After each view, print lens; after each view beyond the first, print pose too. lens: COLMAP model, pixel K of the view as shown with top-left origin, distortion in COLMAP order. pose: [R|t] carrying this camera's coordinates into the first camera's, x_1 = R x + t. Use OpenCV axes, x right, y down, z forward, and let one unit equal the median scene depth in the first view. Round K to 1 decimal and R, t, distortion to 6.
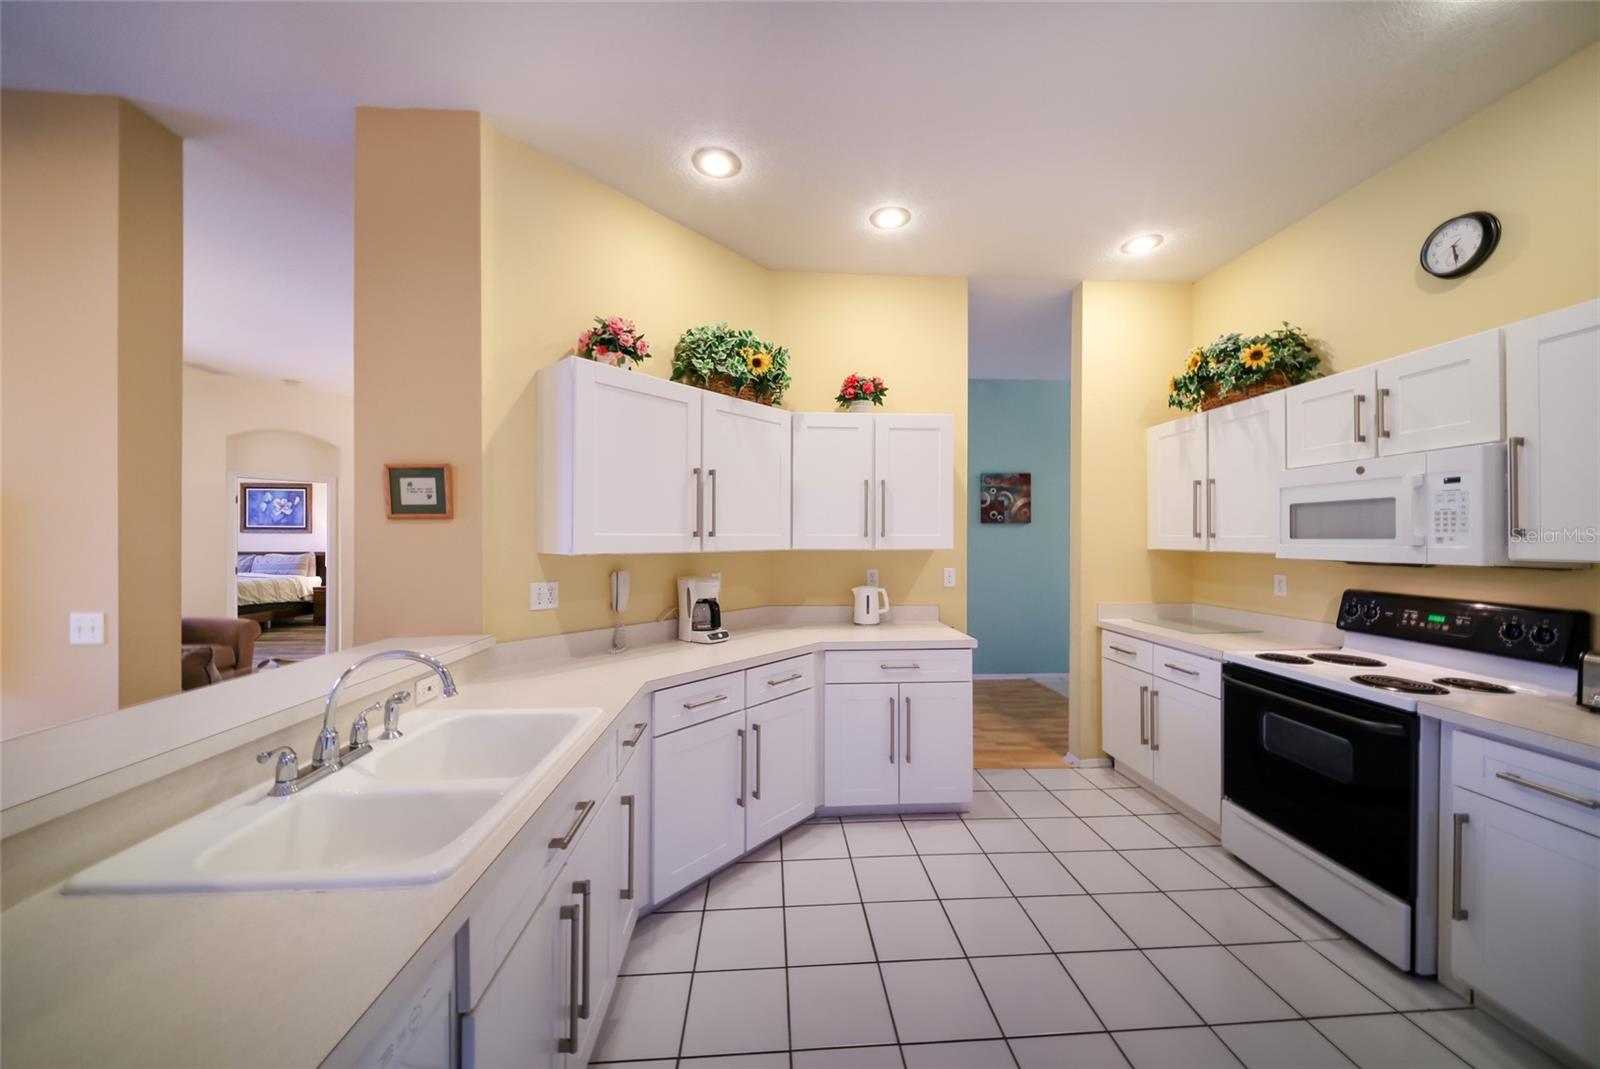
lens RADIAL K [[554.9, 0, 804.4], [0, 554.9, 539.3], [0, 0, 1]] dist [-0.001718, -0.000252]
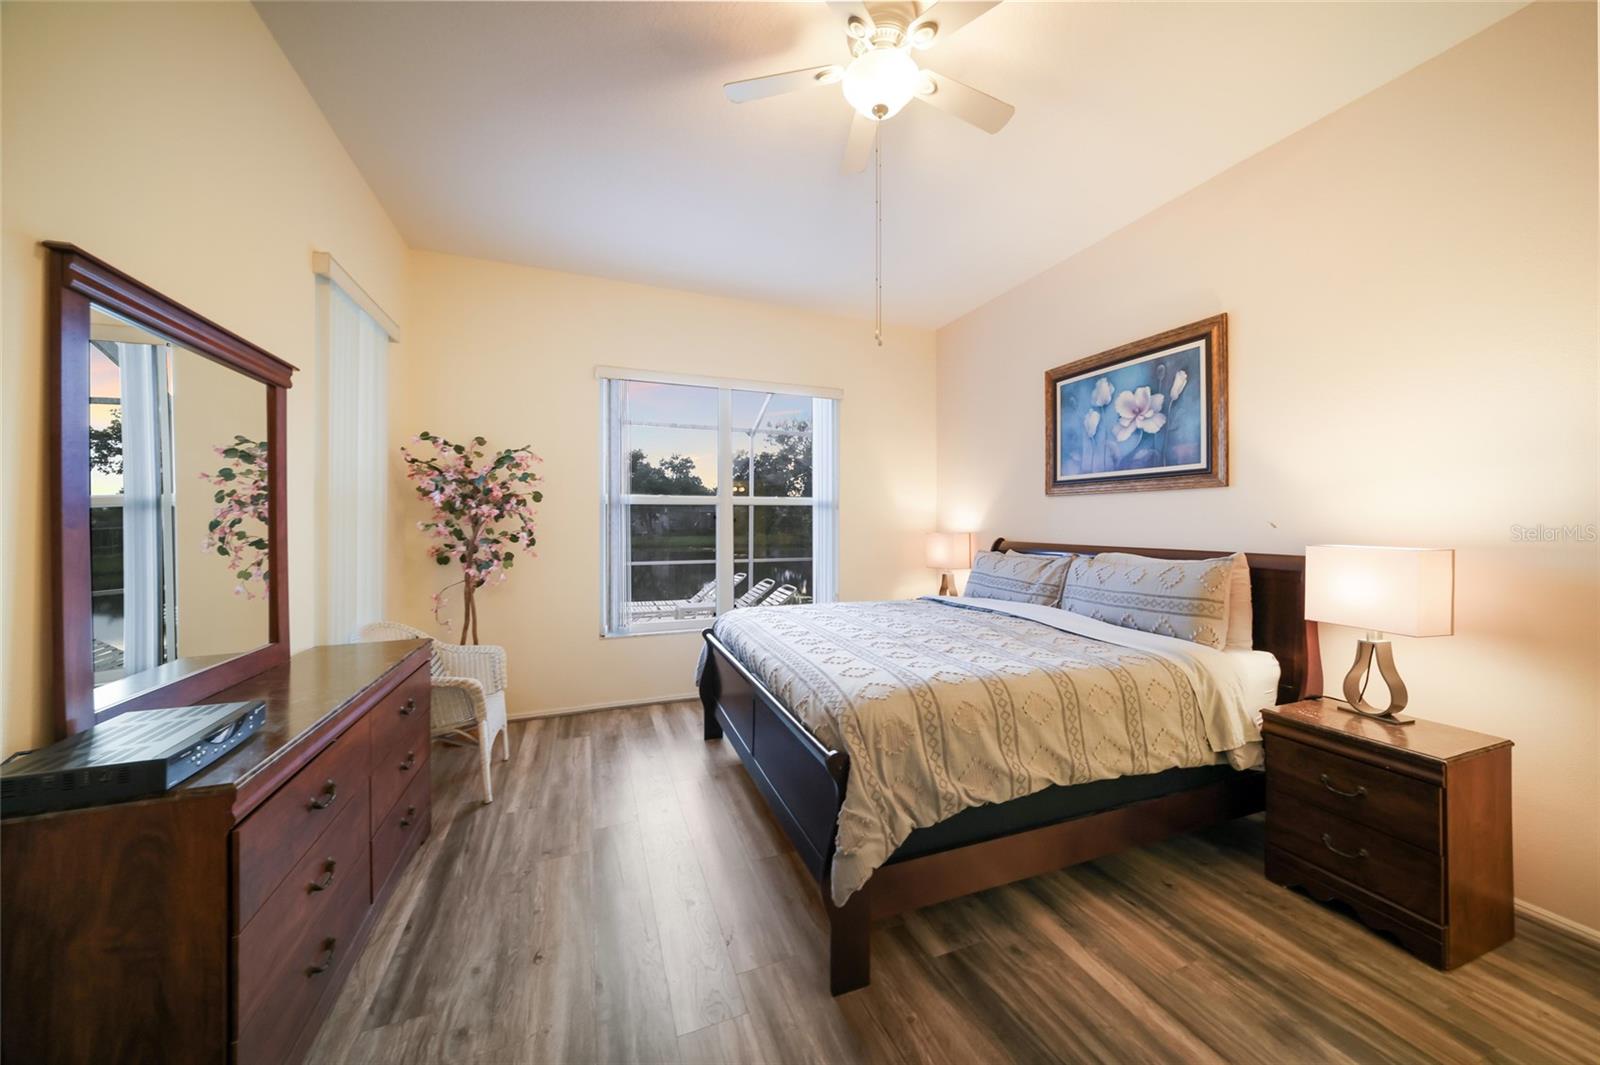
lens RADIAL K [[550.4, 0, 800.4], [0, 550.4, 530.3], [0, 0, 1]] dist [-0.001019, -0.000327]
pose [[0.291430, 0.000814, -0.956592, -0.688049], [0.003870, 0.999990, 0.002030, 0.010548], [0.956584, -0.004294, 0.291424, 0.712177]]
